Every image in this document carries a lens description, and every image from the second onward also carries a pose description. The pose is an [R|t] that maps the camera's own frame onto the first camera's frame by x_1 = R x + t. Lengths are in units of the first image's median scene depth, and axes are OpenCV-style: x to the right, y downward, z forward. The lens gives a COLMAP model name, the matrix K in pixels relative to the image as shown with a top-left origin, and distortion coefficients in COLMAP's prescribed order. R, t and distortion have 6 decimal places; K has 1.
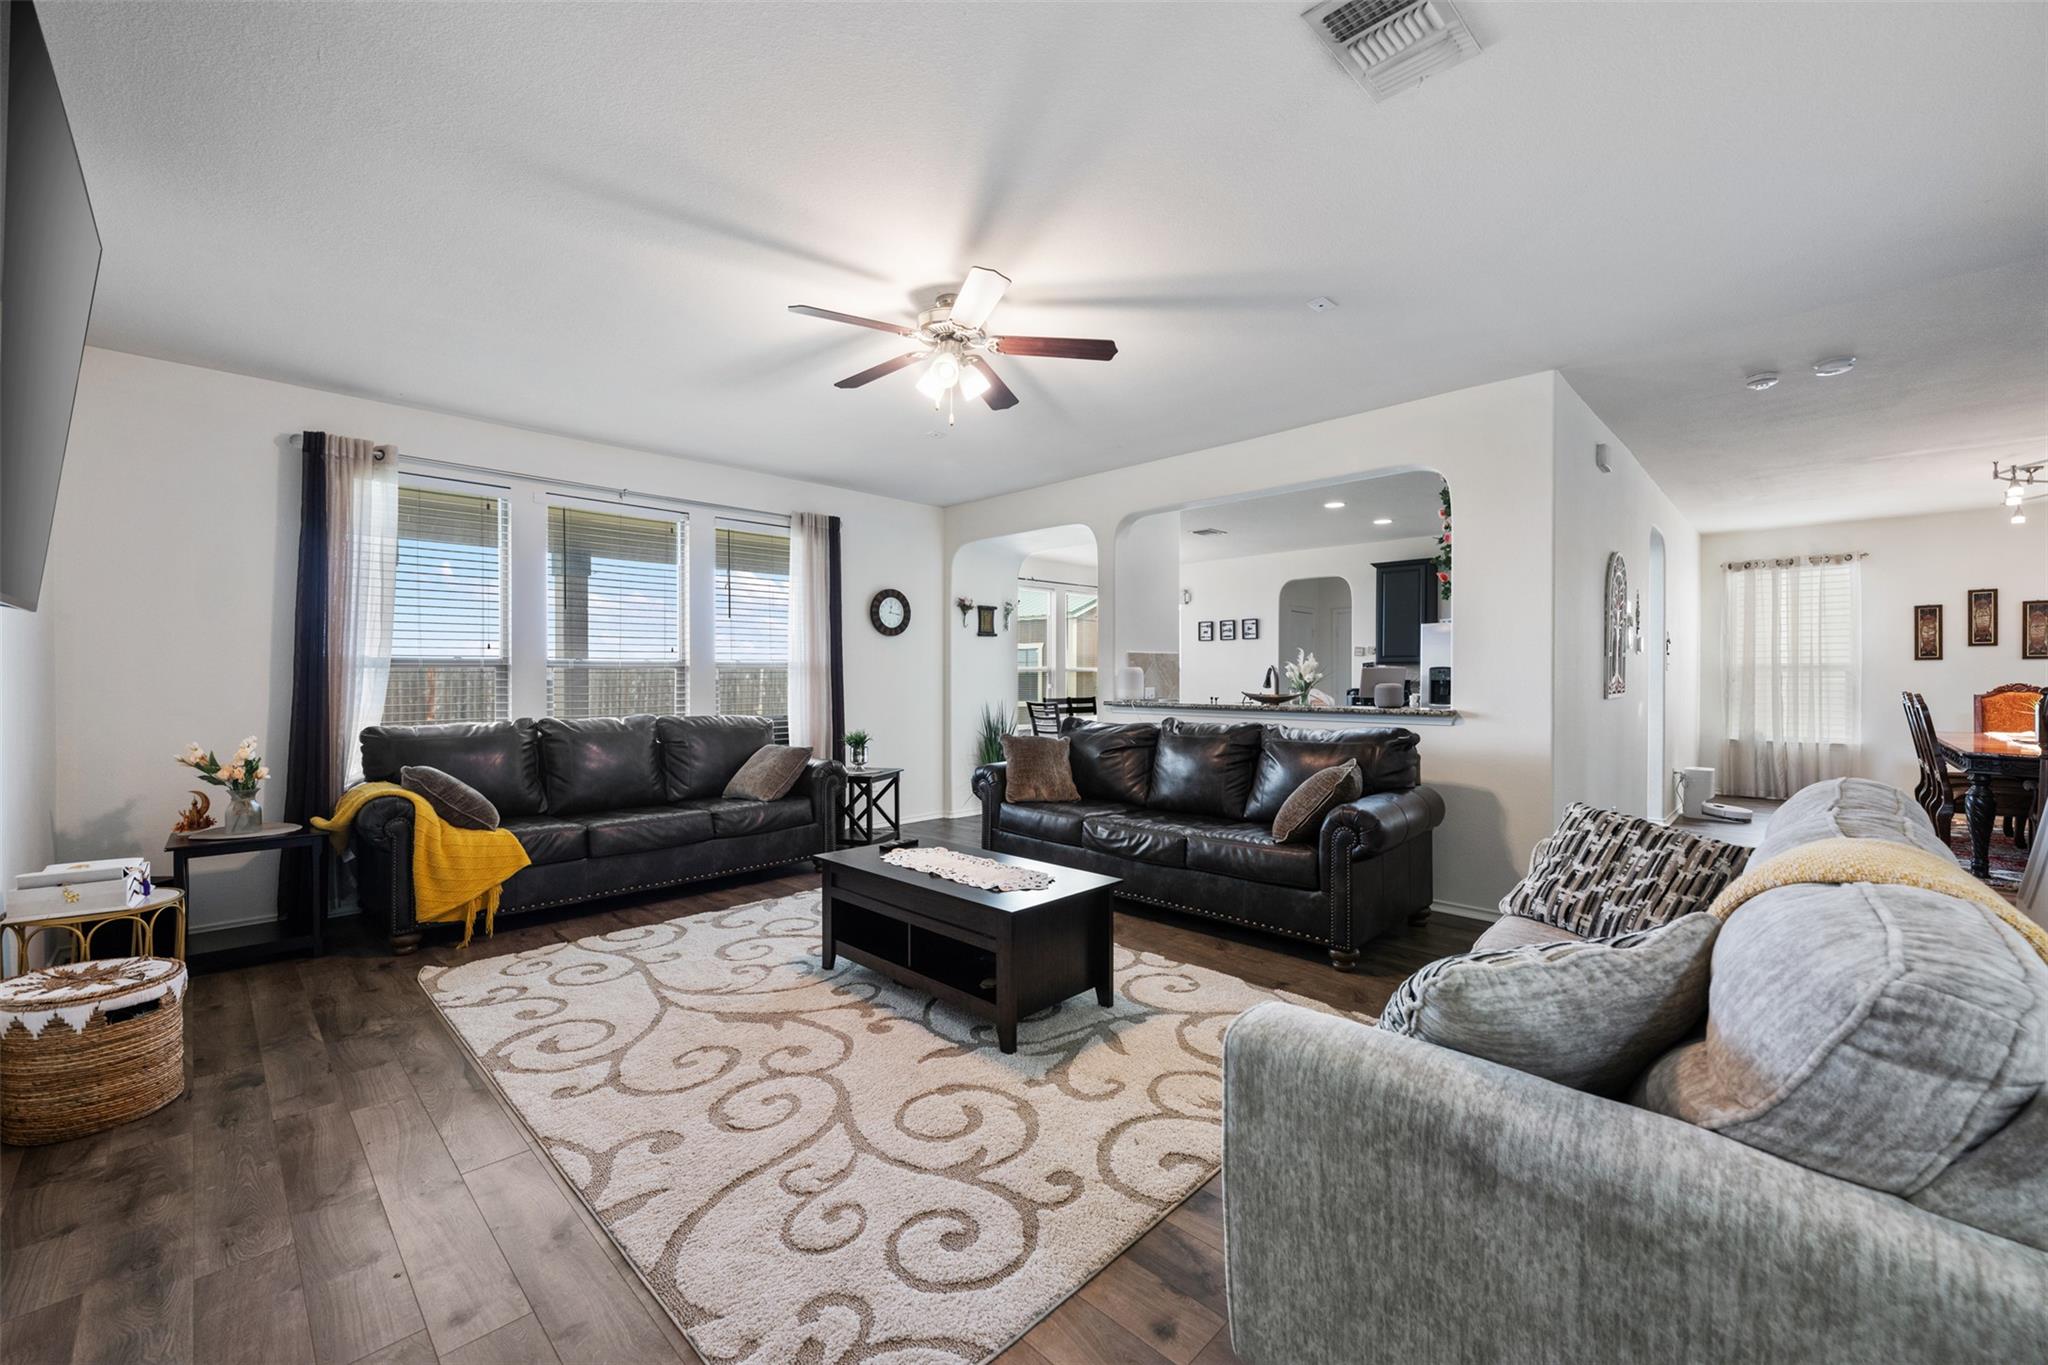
lens RADIAL K [[812.0, 0, 1026.2], [0, 812.0, 681.9], [0, 0, 1]] dist [-0.000125, -0.000576]
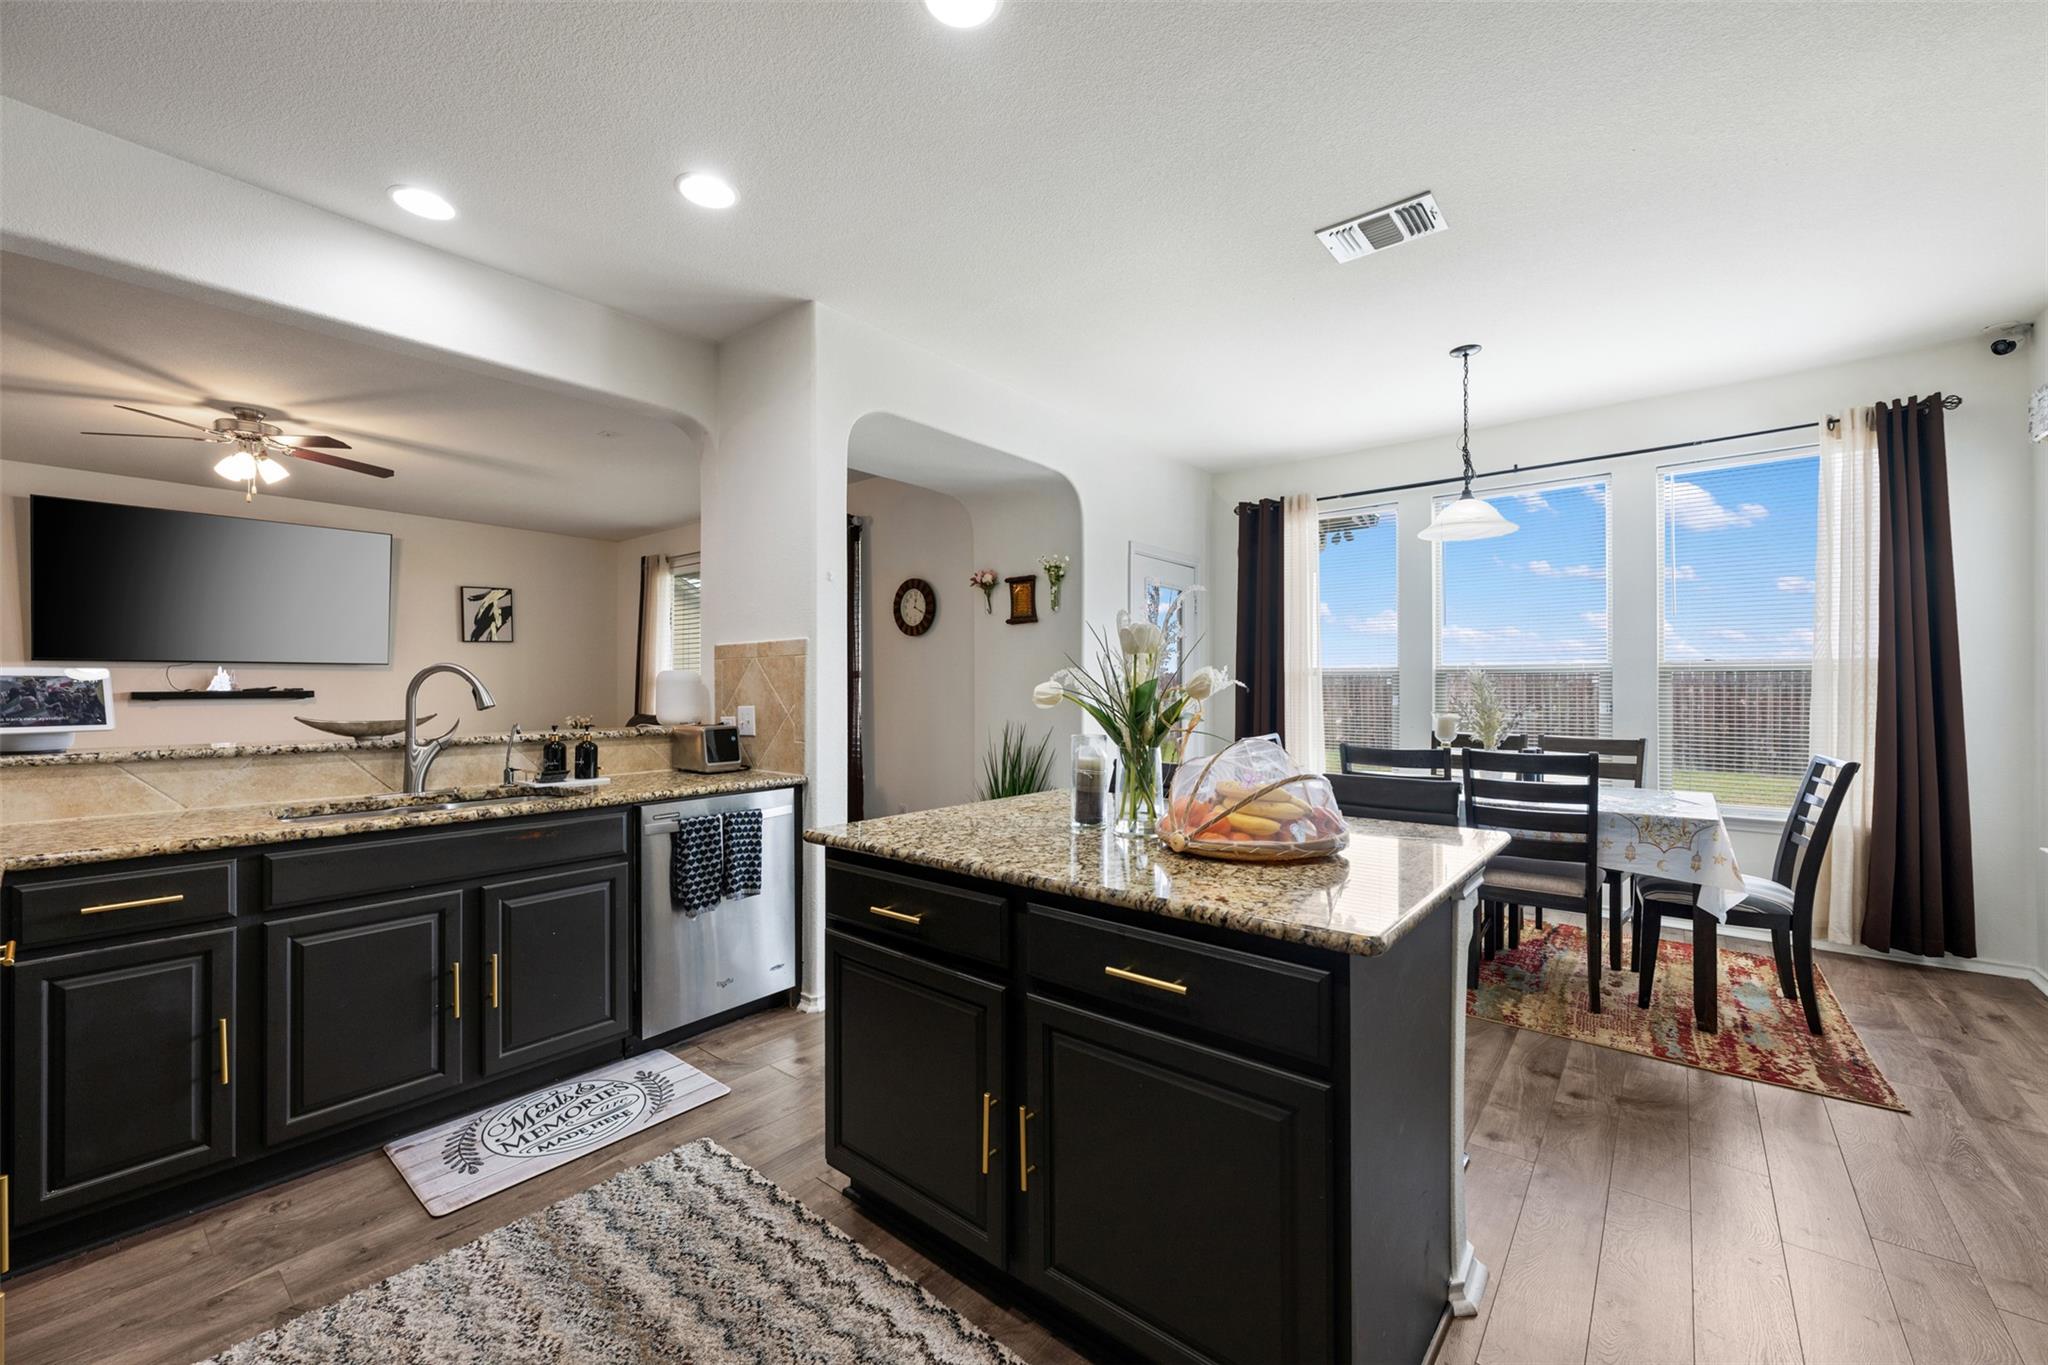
lens RADIAL K [[812.0, 0, 1031.7], [0, 812.0, 678.0], [0, 0, 1]] dist [-0.000125, -0.000576]
pose [[0.089089, -0.006157, -0.996005, 0.486382], [-0.002830, 0.999975, -0.006435, -0.006719], [0.996020, 0.003392, 0.089069, 0.771781]]
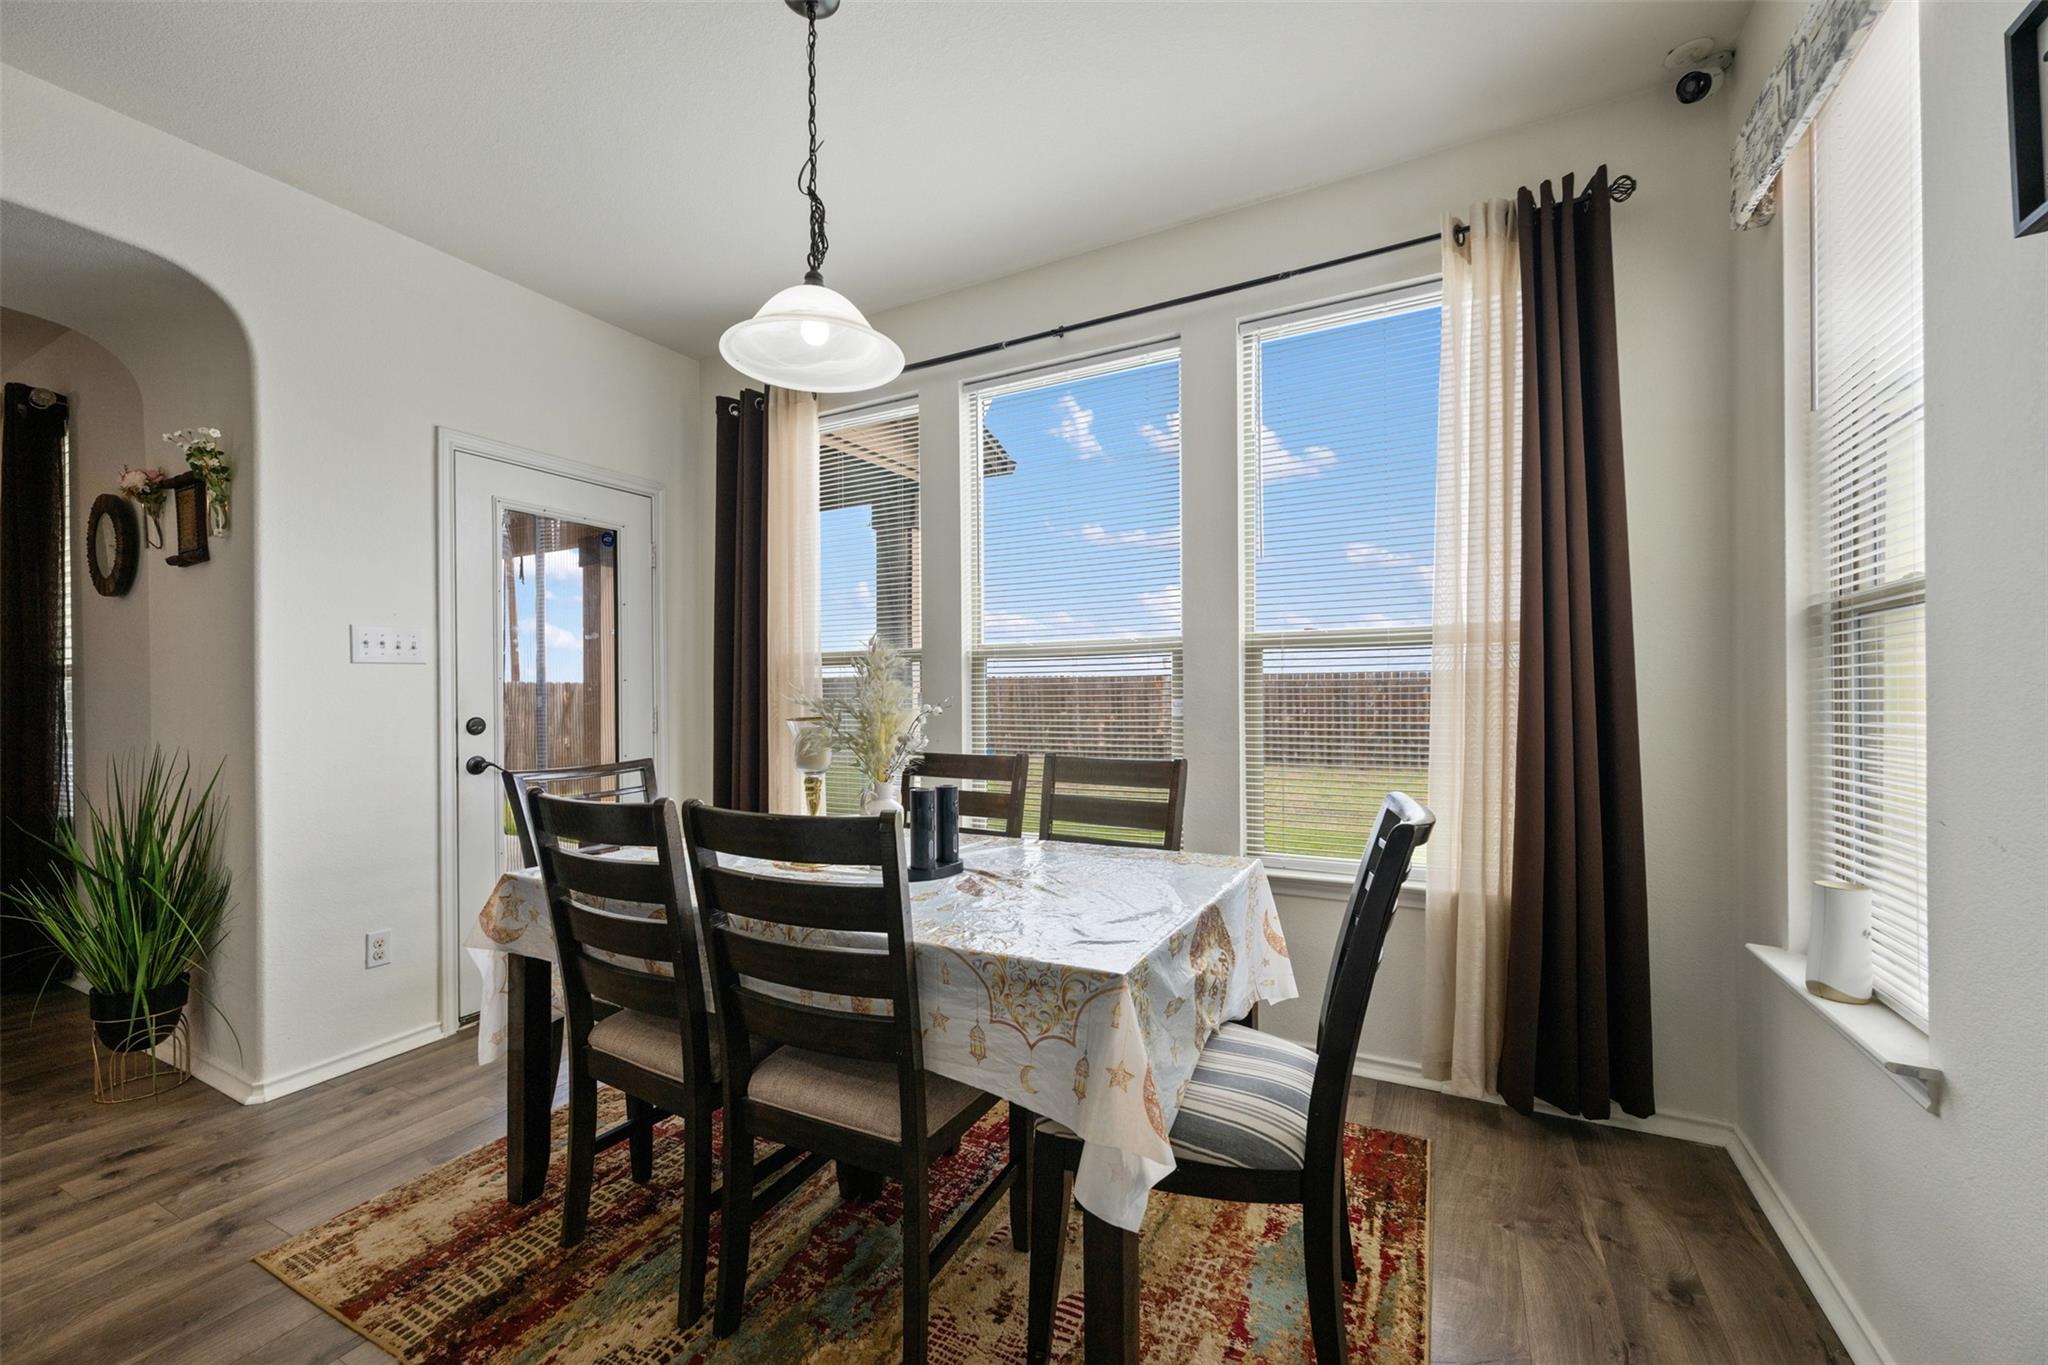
lens RADIAL K [[812.0, 0, 1030.9], [0, 812.0, 697.4], [0, 0, 1]] dist [-0.000125, -0.000576]
pose [[0.285090, 0.002135, -0.958499, 0.315602], [0.004784, 0.999982, 0.003650, 0.001352], [0.958489, -0.005627, 0.285074, 1.013658]]
